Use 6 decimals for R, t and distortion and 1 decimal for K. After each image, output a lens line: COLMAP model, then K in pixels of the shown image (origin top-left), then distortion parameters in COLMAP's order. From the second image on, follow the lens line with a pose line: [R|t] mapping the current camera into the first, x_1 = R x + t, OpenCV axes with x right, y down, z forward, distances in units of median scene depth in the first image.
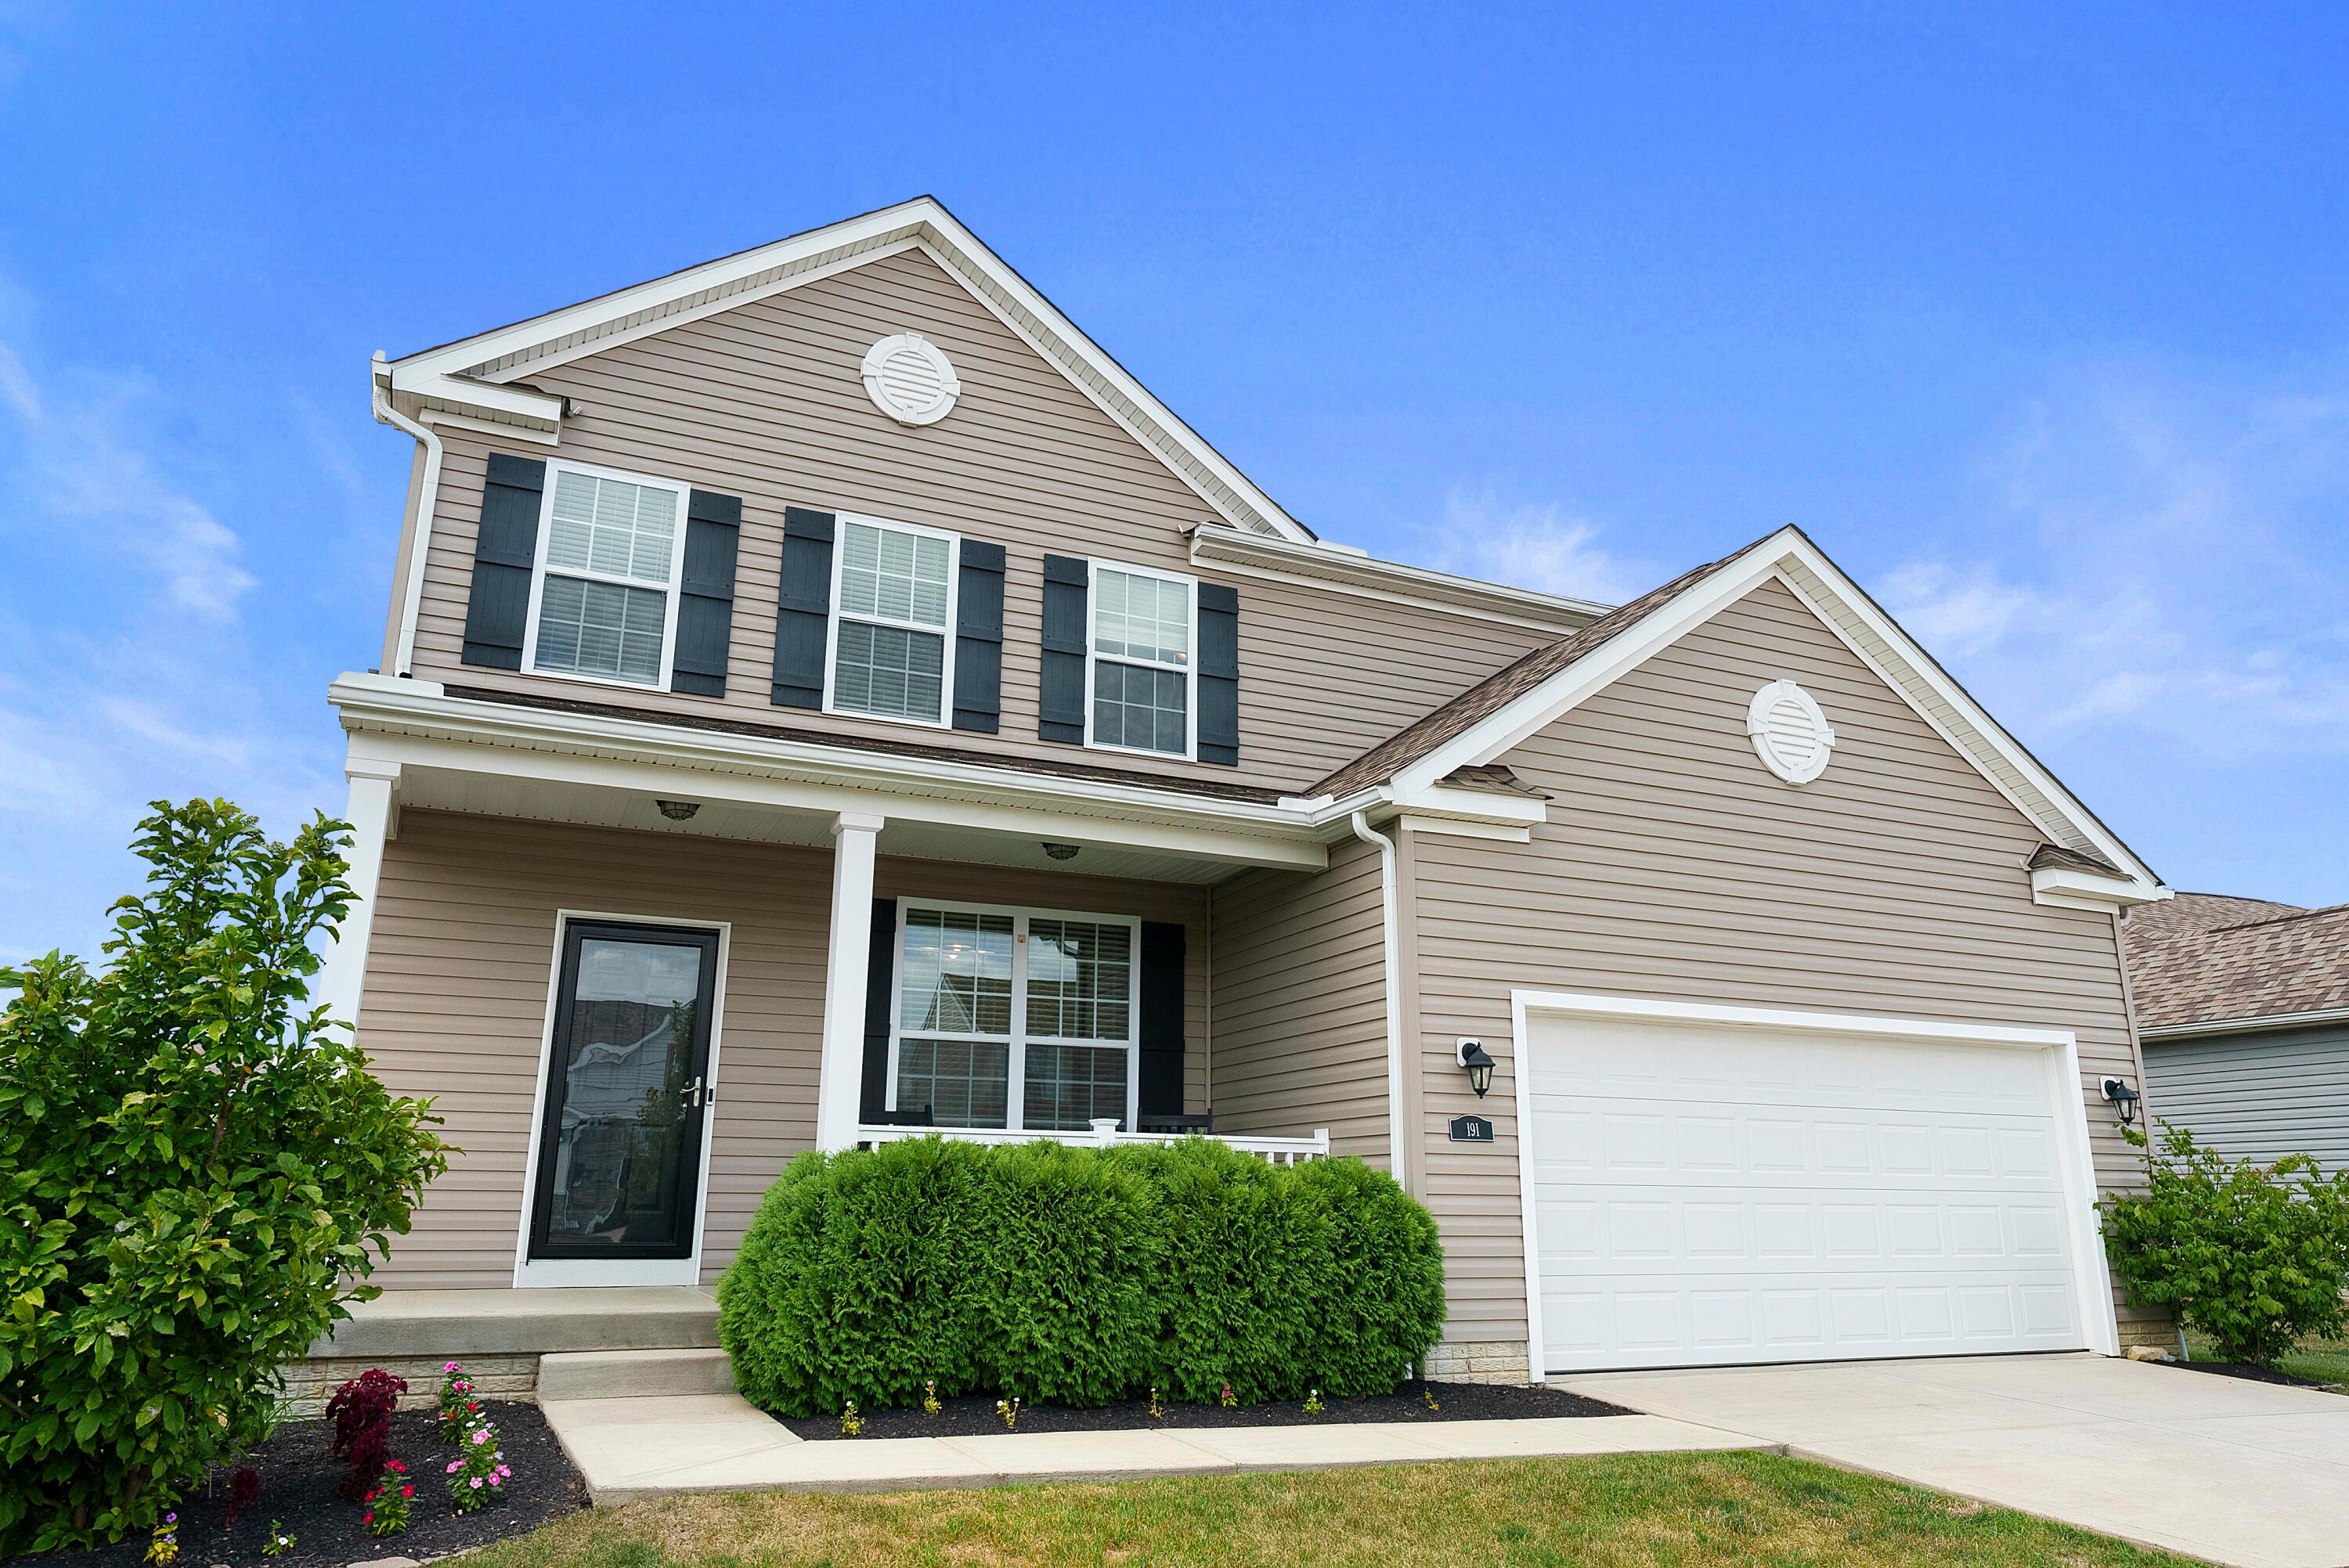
lens RADIAL K [[1555.2, 0, 1178.6], [0, 1555.2, 709.1], [0, 0, 1]] dist [0.000965, -0.002847]
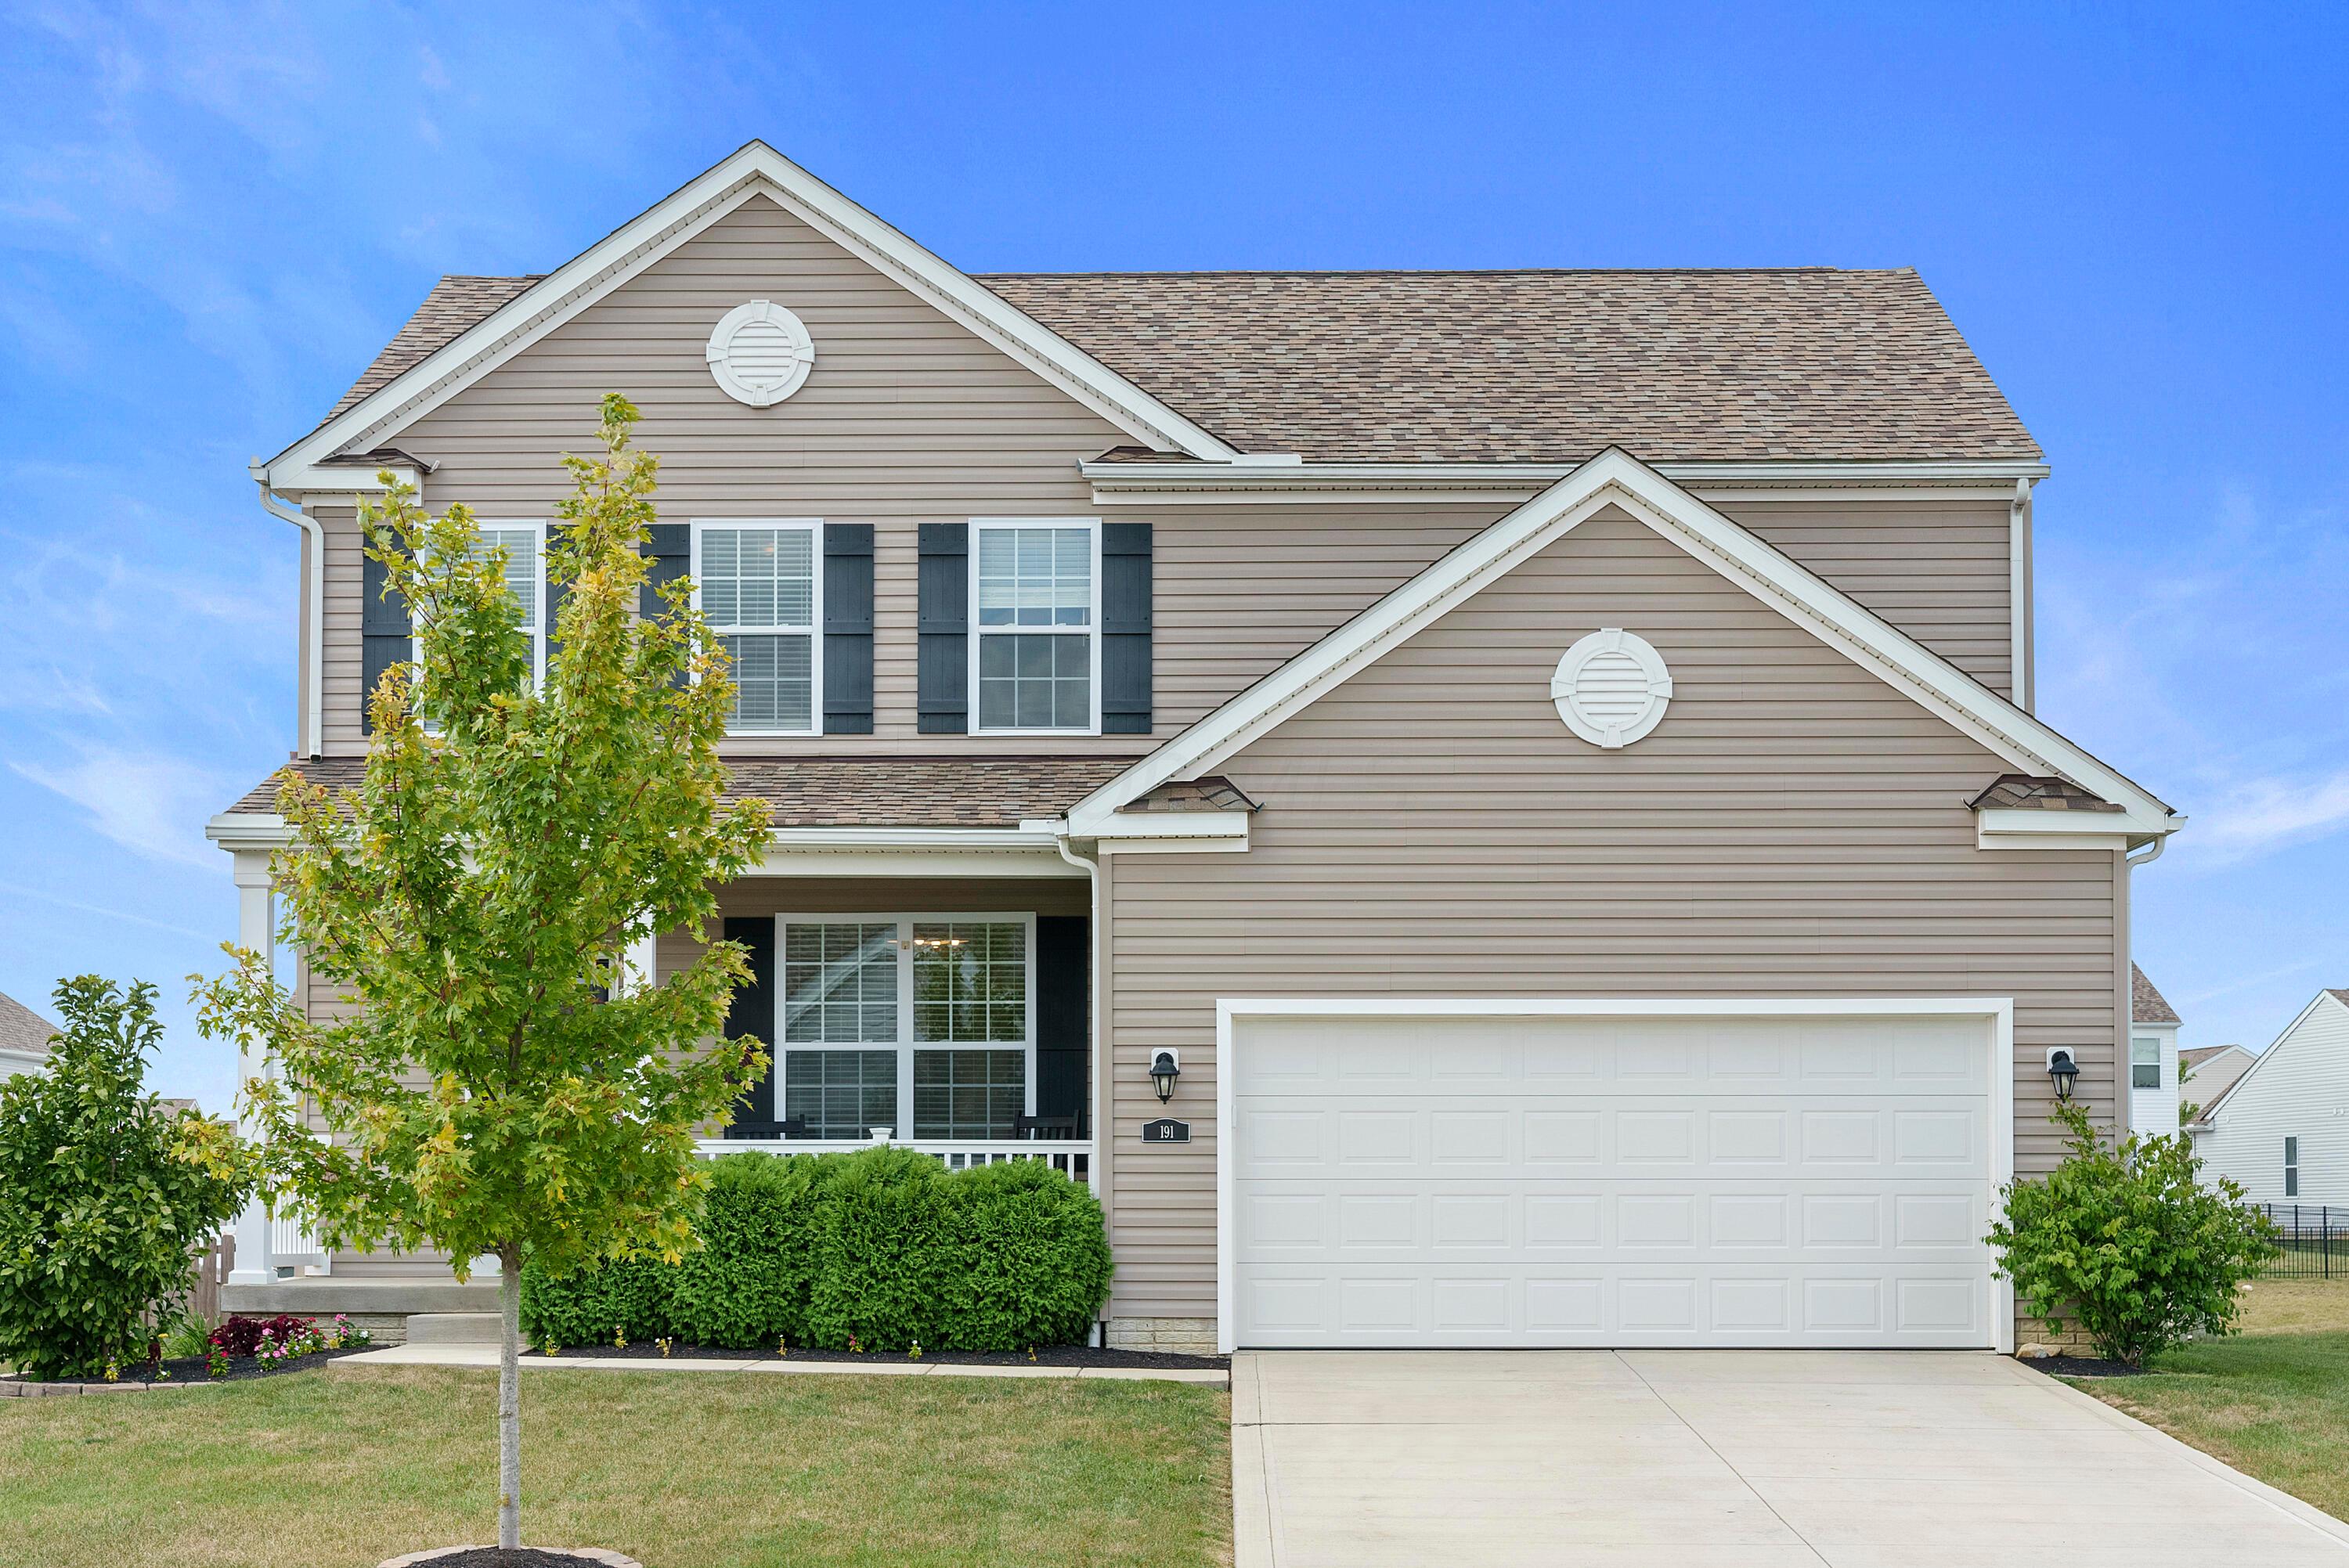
lens RADIAL K [[3915.2, 0, 1174.5], [0, 3915.2, 784.0], [0, 0, 1]] dist [-0.013172, -0.056090]
pose [[0.897041, -0.057513, -0.438190, 1.180938], [0.141311, 0.976772, 0.161082, -0.337552], [0.418747, -0.206418, 0.884332, -1.132303]]
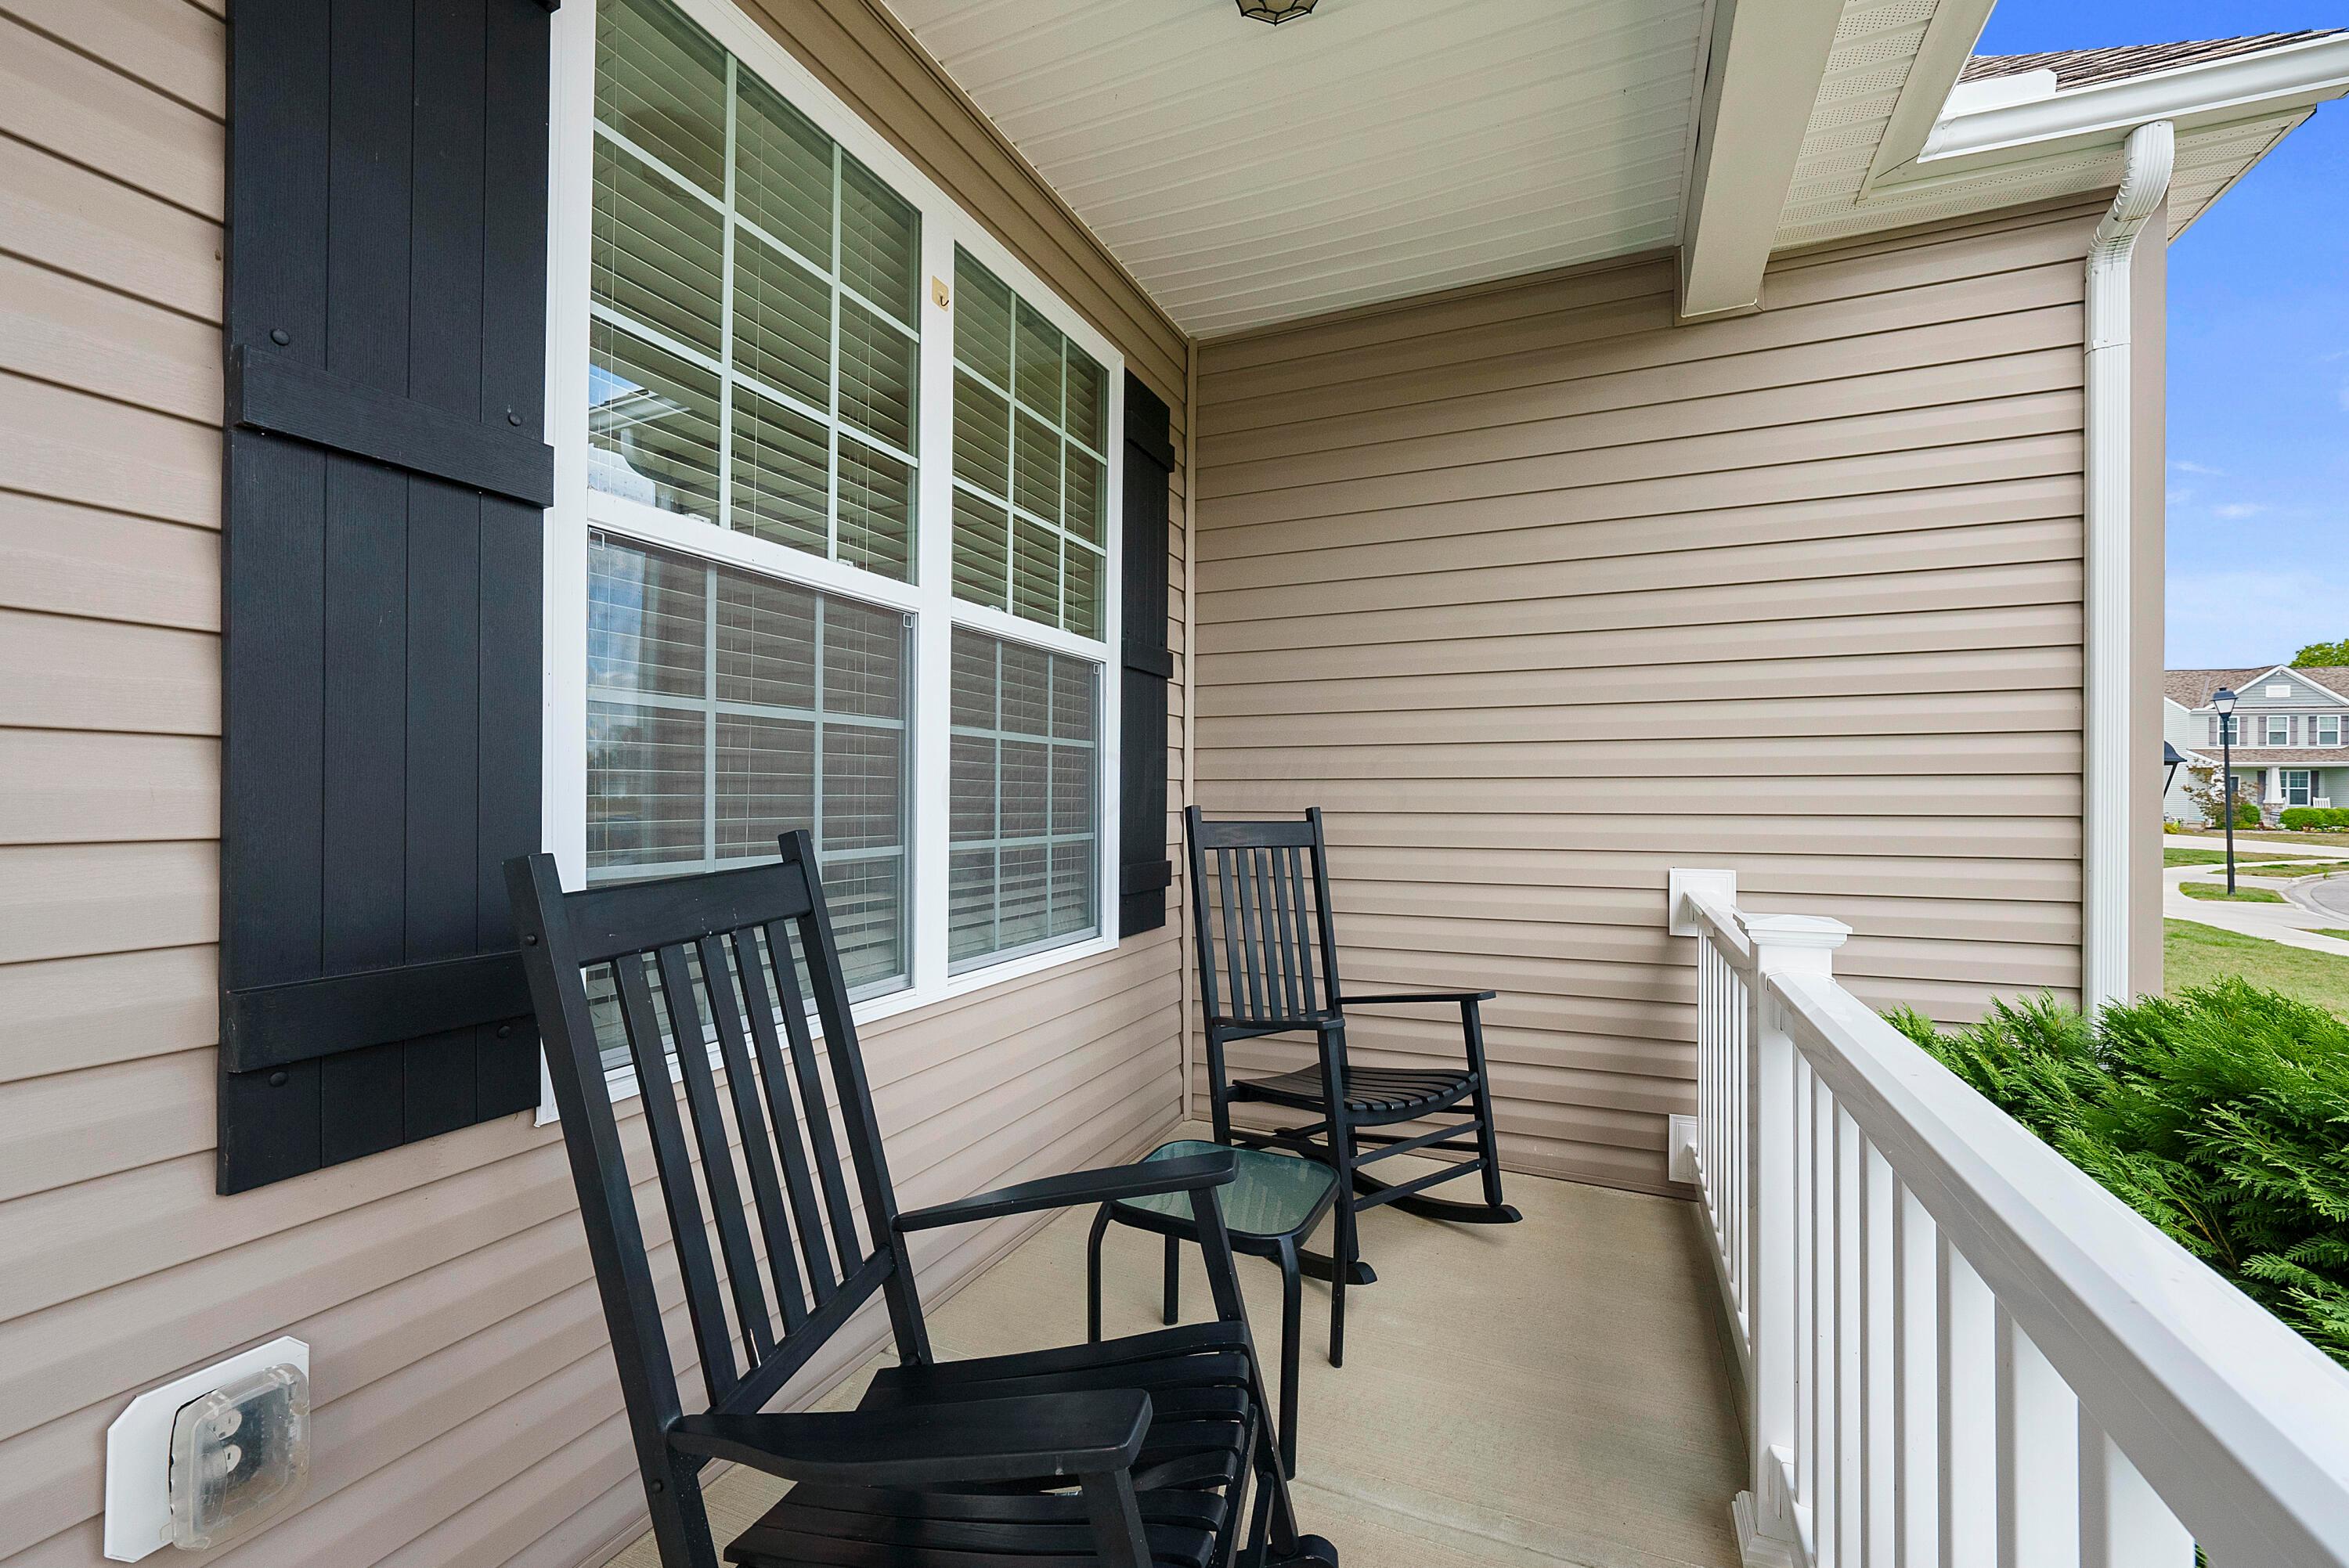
lens RADIAL K [[1005.2, 0, 1174.5], [0, 1005.2, 784.0], [0, 0, 1]] dist [-0.000081, -0.000023]
pose [[0.741726, 0.008313, 0.670652, -0.210741], [-0.206070, 0.954382, 0.216079, 0.195724], [-0.638262, -0.298473, 0.709603, 0.819839]]
